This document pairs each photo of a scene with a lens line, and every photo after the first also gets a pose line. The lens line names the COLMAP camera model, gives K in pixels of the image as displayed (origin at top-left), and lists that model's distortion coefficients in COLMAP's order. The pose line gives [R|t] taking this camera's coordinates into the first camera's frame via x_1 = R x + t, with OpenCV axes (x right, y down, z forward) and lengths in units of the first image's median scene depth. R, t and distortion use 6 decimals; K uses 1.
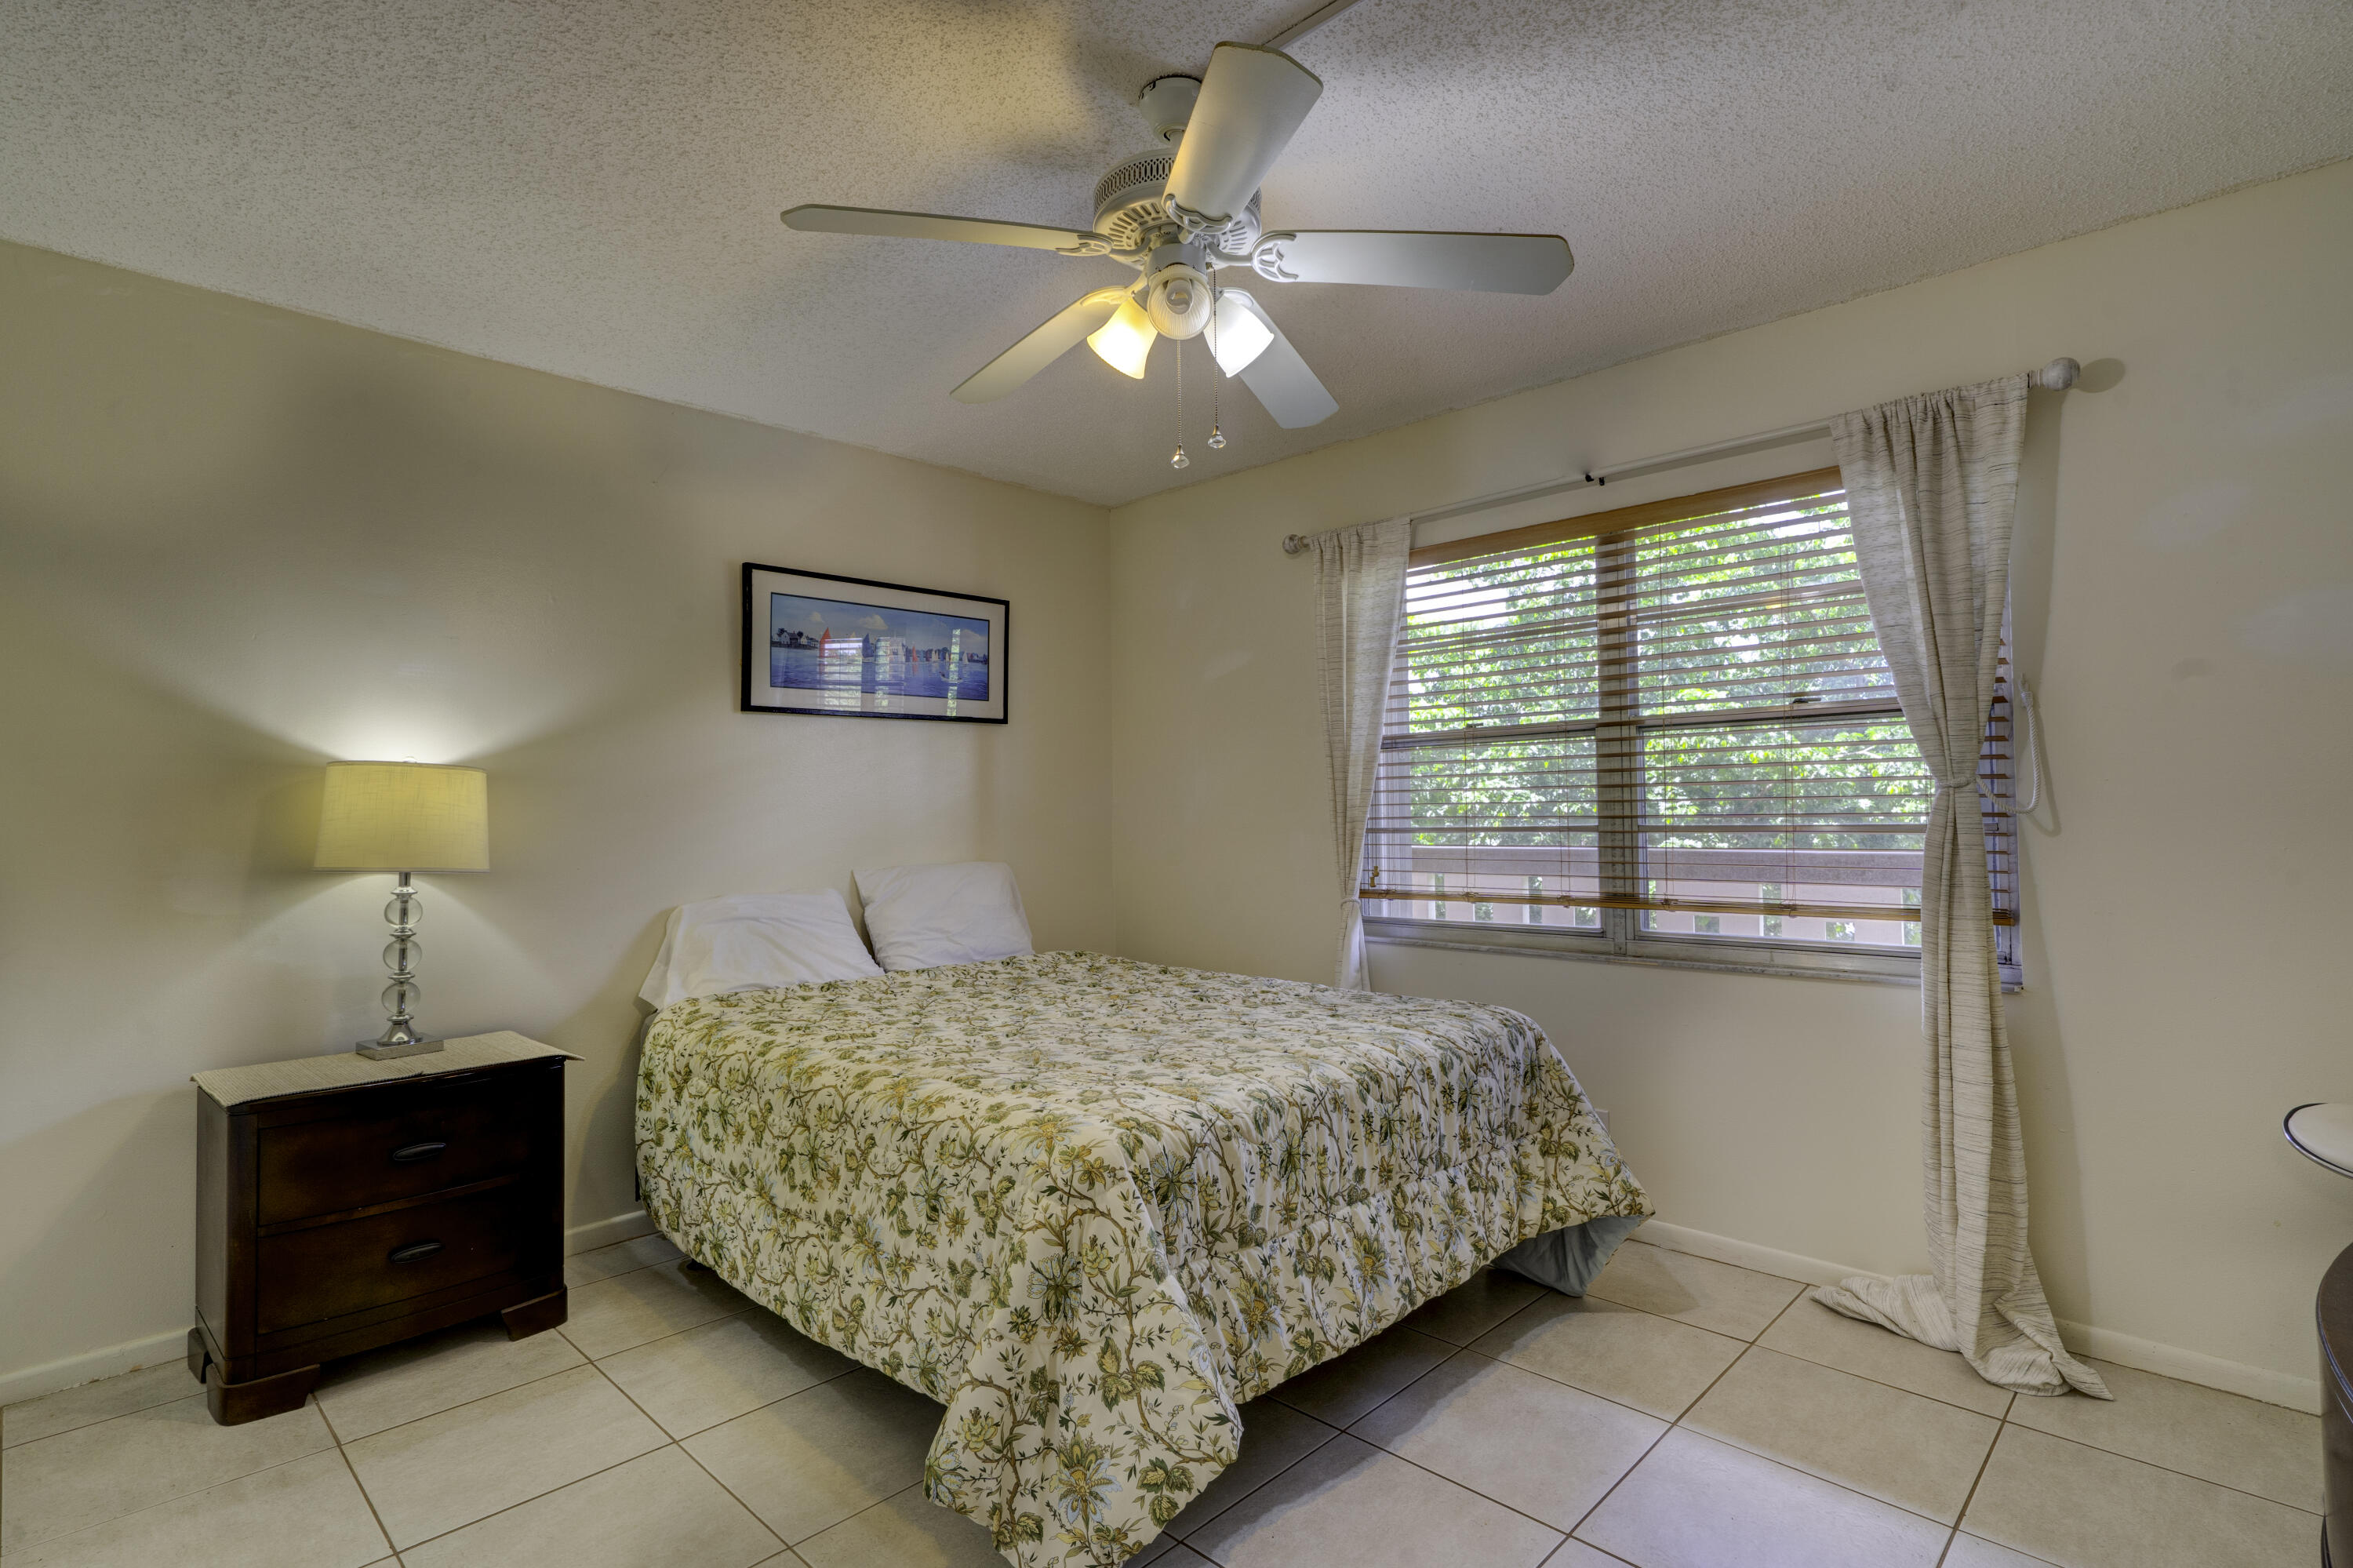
lens RADIAL K [[1121.2, 0, 1176.5], [0, 1121.2, 784.0], [0, 0, 1]] dist [-0.000312, 0.000007]
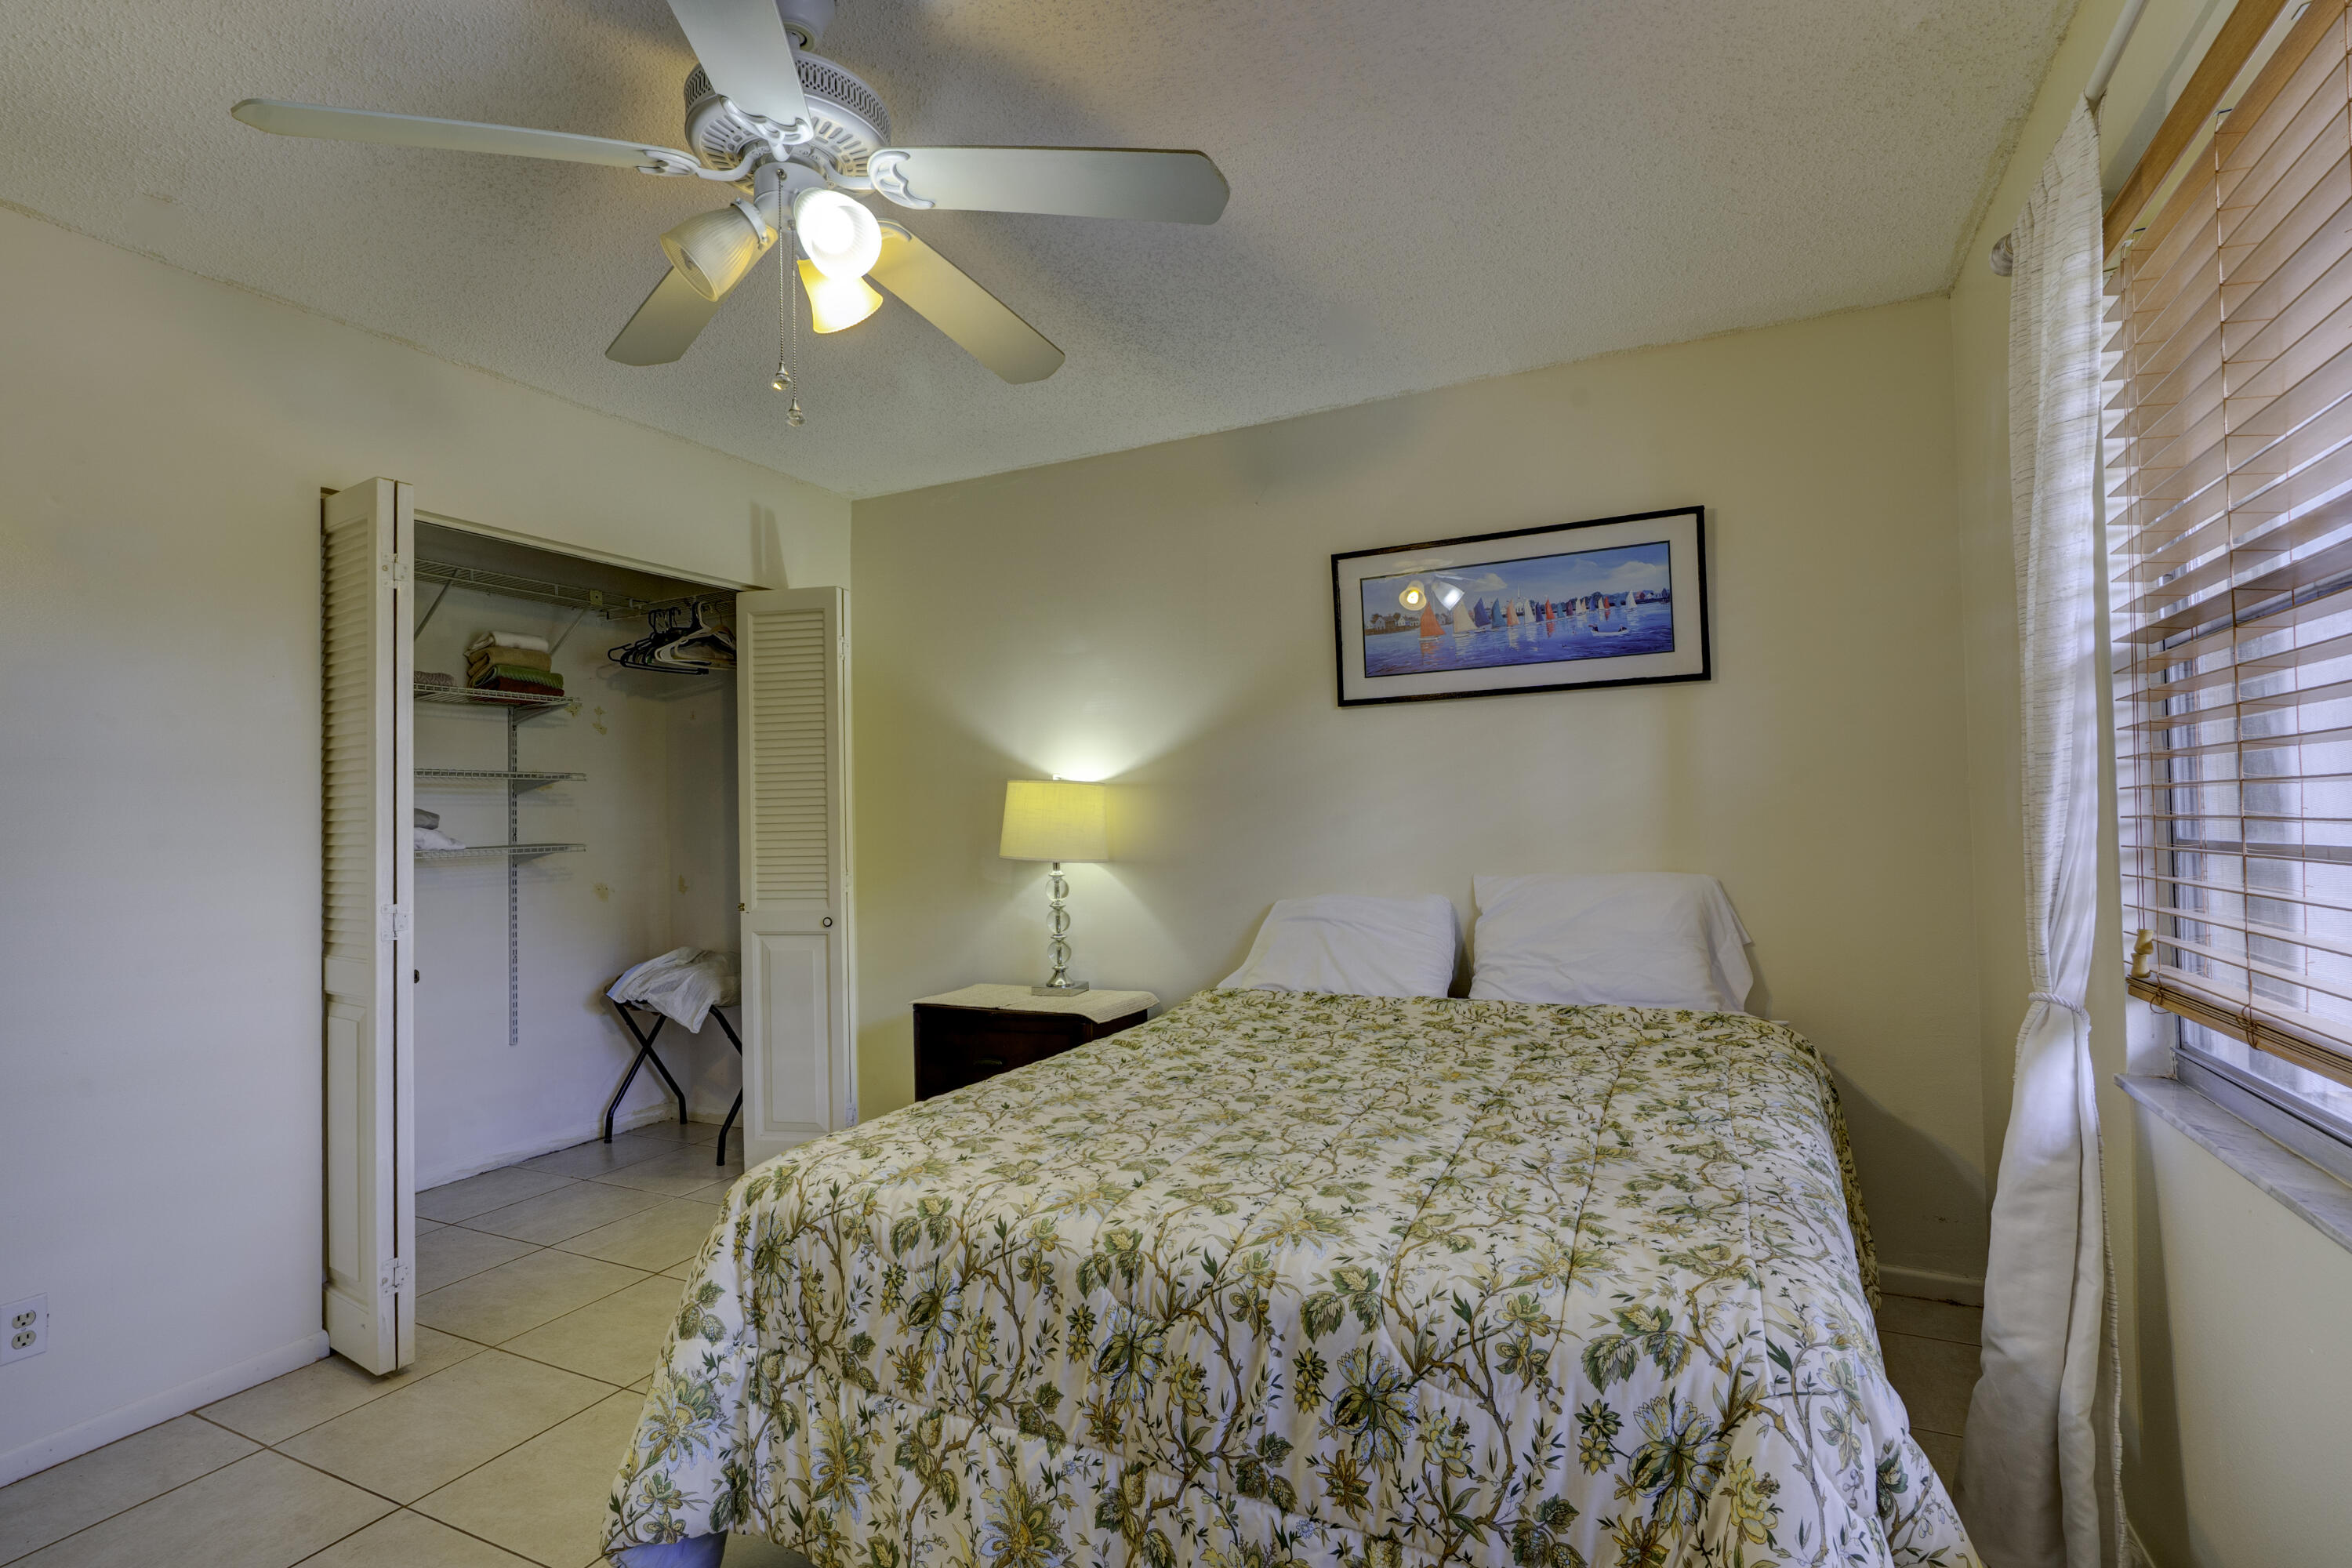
lens RADIAL K [[1145.6, 0, 1176.0], [0, 1145.6, 784.0], [0, 0, 1]] dist [0.003527, 0.000188]
pose [[0.313985, -0.022007, -0.949173, 0.614959], [0.040269, 0.999140, -0.009845, 0.006955], [0.948573, -0.035131, 0.314602, 0.661717]]
